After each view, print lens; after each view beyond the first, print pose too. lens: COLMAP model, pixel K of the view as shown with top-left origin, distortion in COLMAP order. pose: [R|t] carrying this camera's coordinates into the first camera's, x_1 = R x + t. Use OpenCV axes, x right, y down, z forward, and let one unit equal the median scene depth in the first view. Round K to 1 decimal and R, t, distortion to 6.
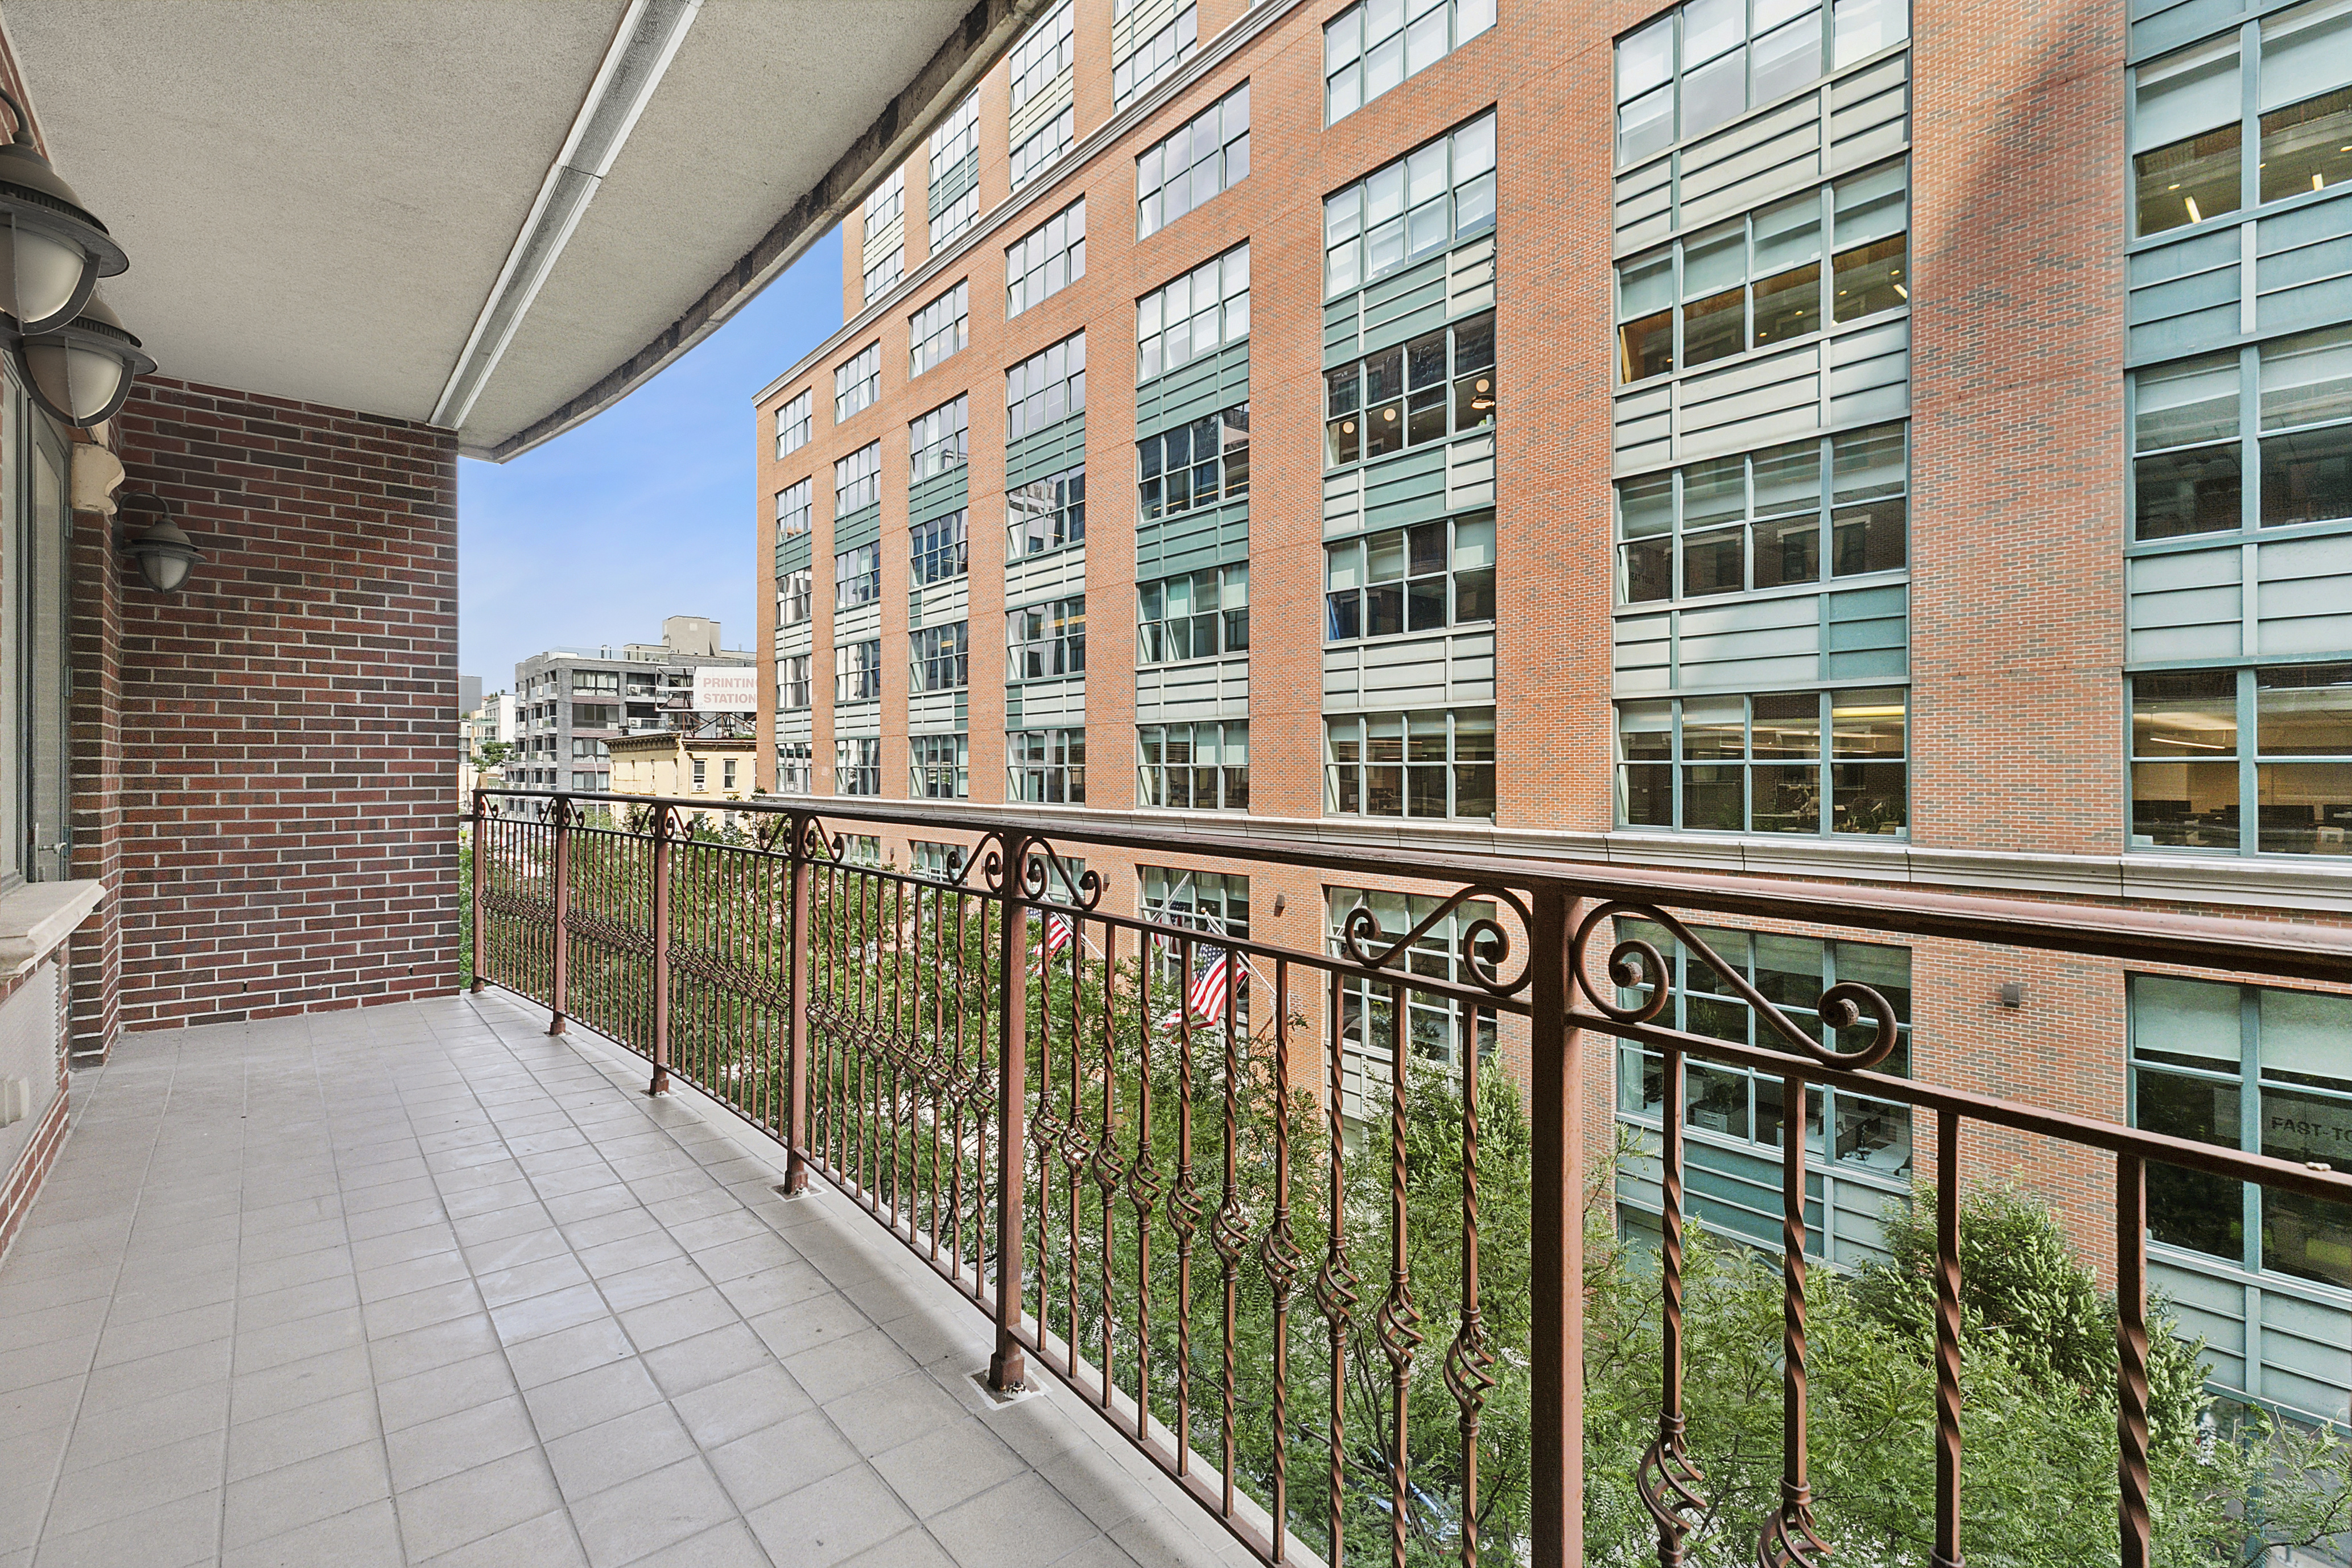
lens RADIAL K [[1067.1, 0, 1176.5], [0, 1067.1, 779.2], [0, 0, 1]] dist [0.001767, 0.000150]
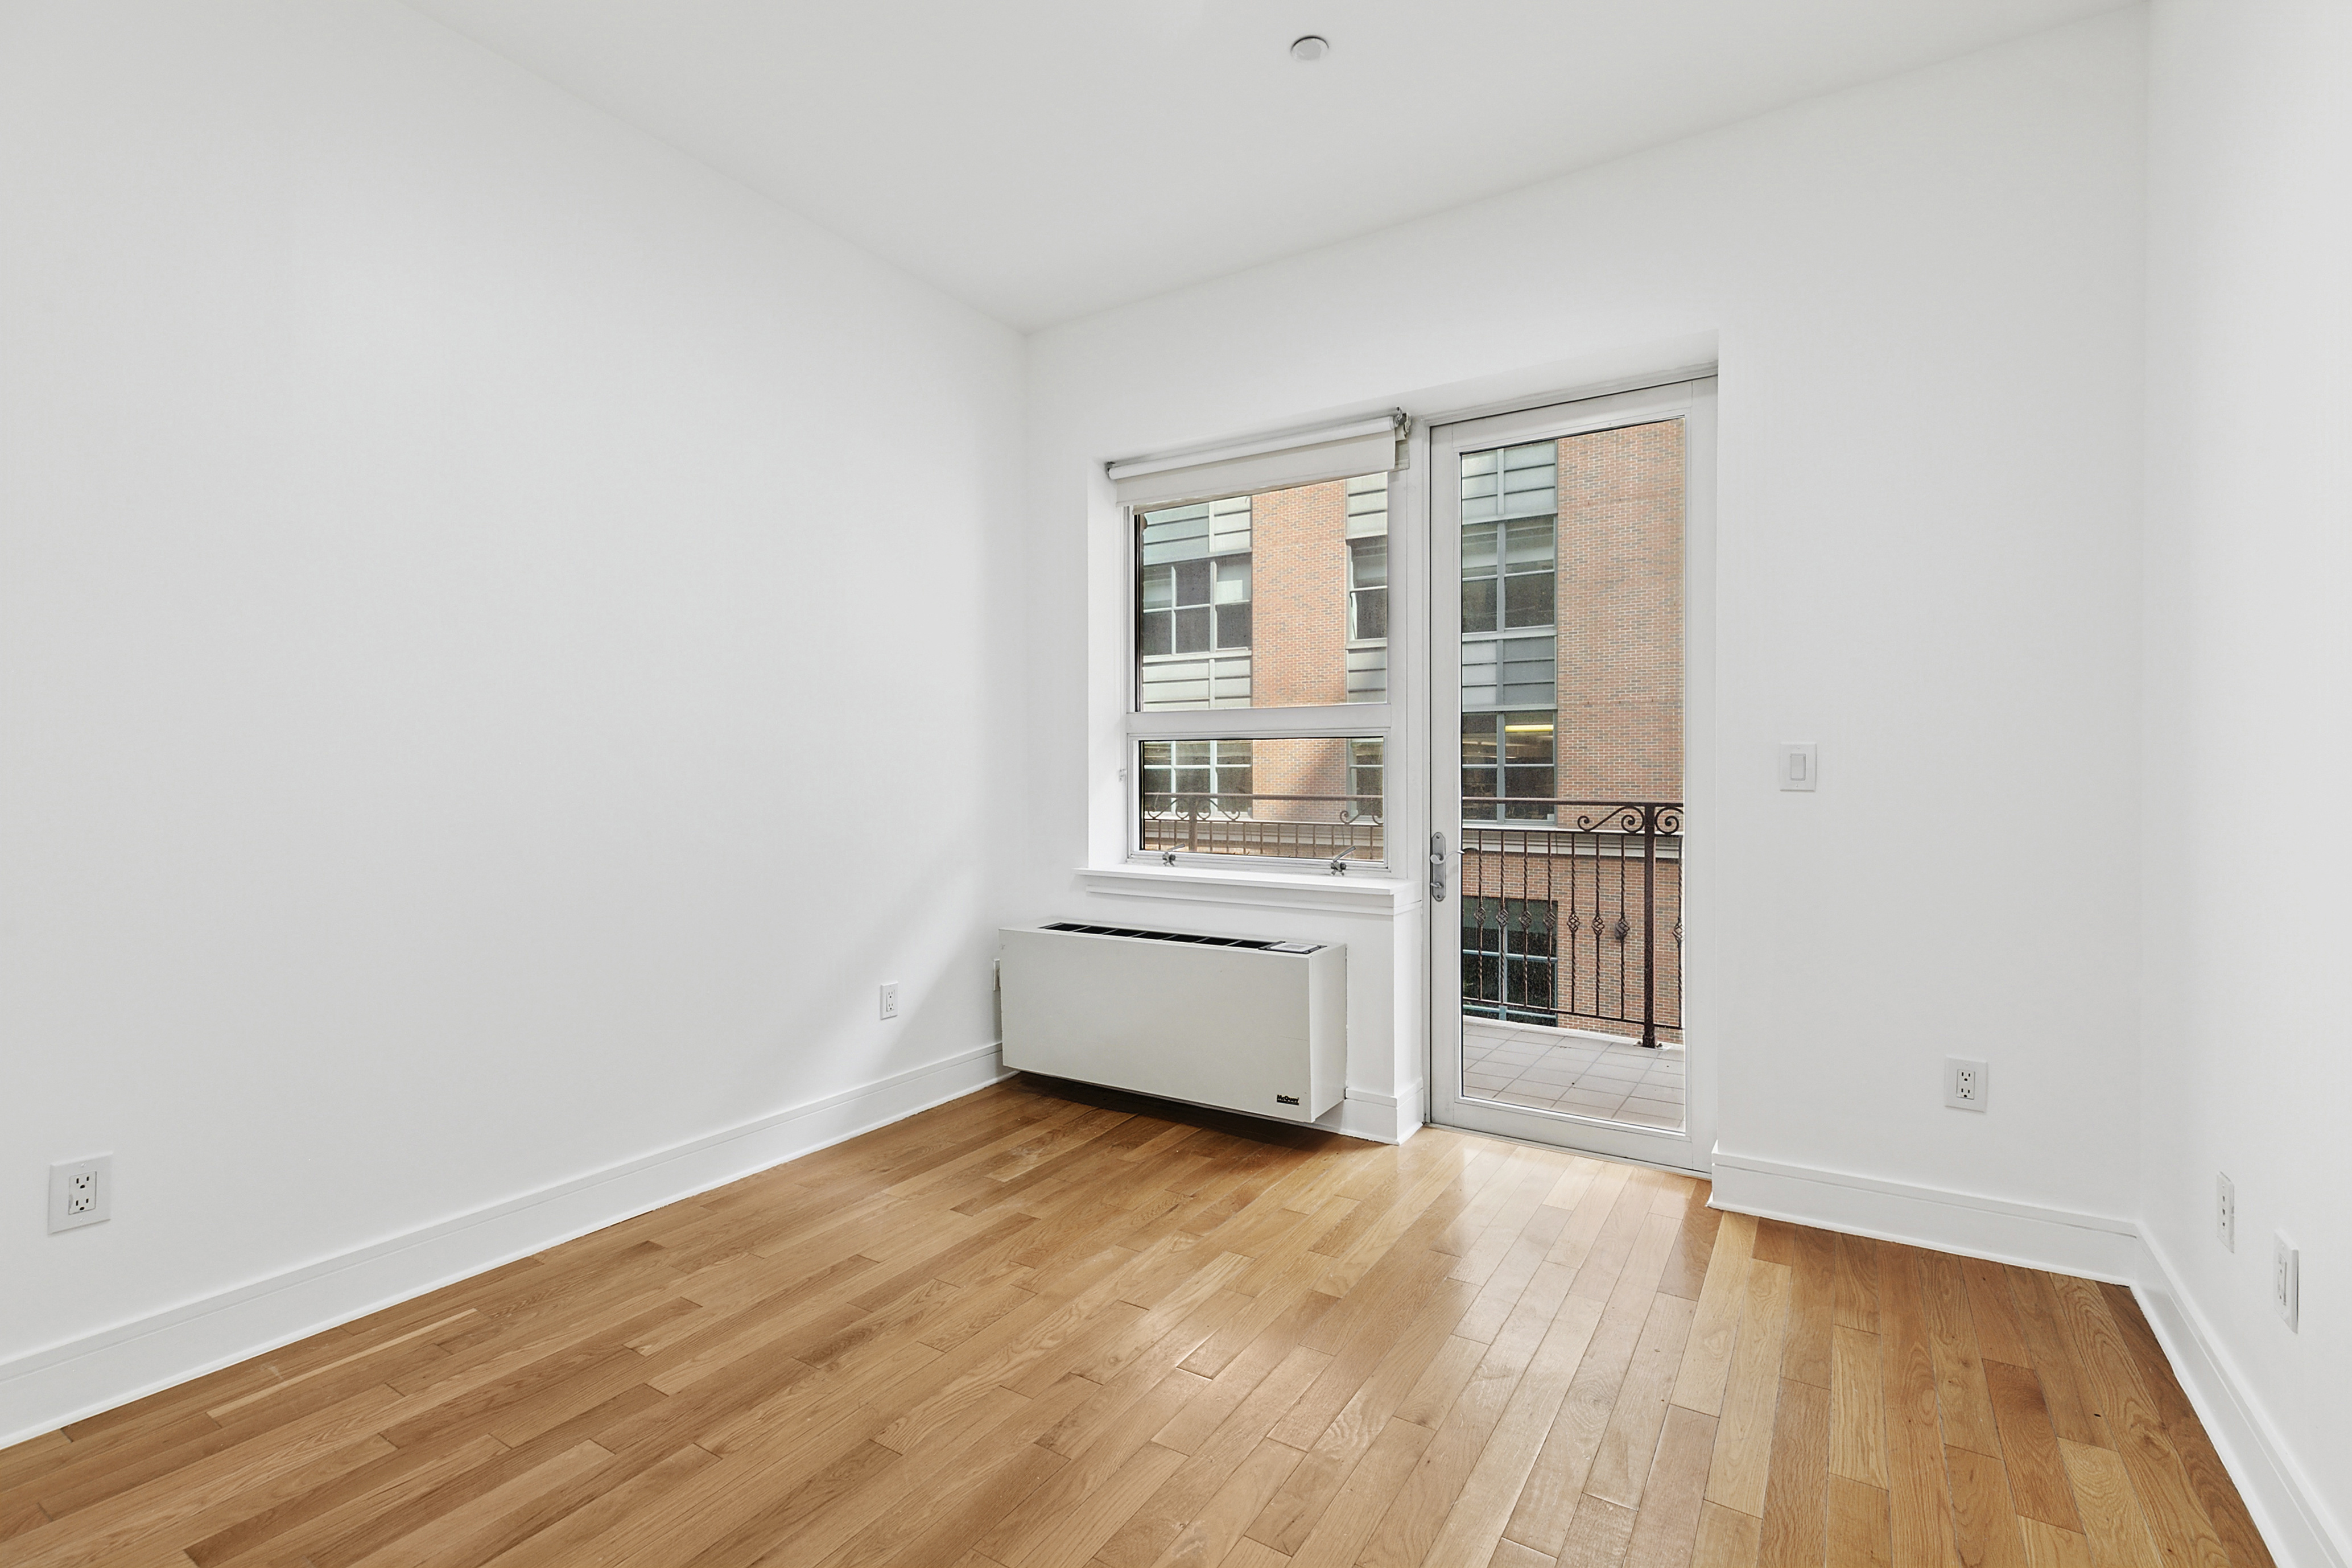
lens RADIAL K [[1067.1, 0, 1184.6], [0, 1067.1, 778.3], [0, 0, 1]] dist [0.001767, 0.000150]
pose [[0.955332, -0.001643, 0.295530, -0.128983], [0.002346, 0.999995, -0.002022, 0.000007], [-0.295525, 0.002625, 0.955331, -0.121029]]
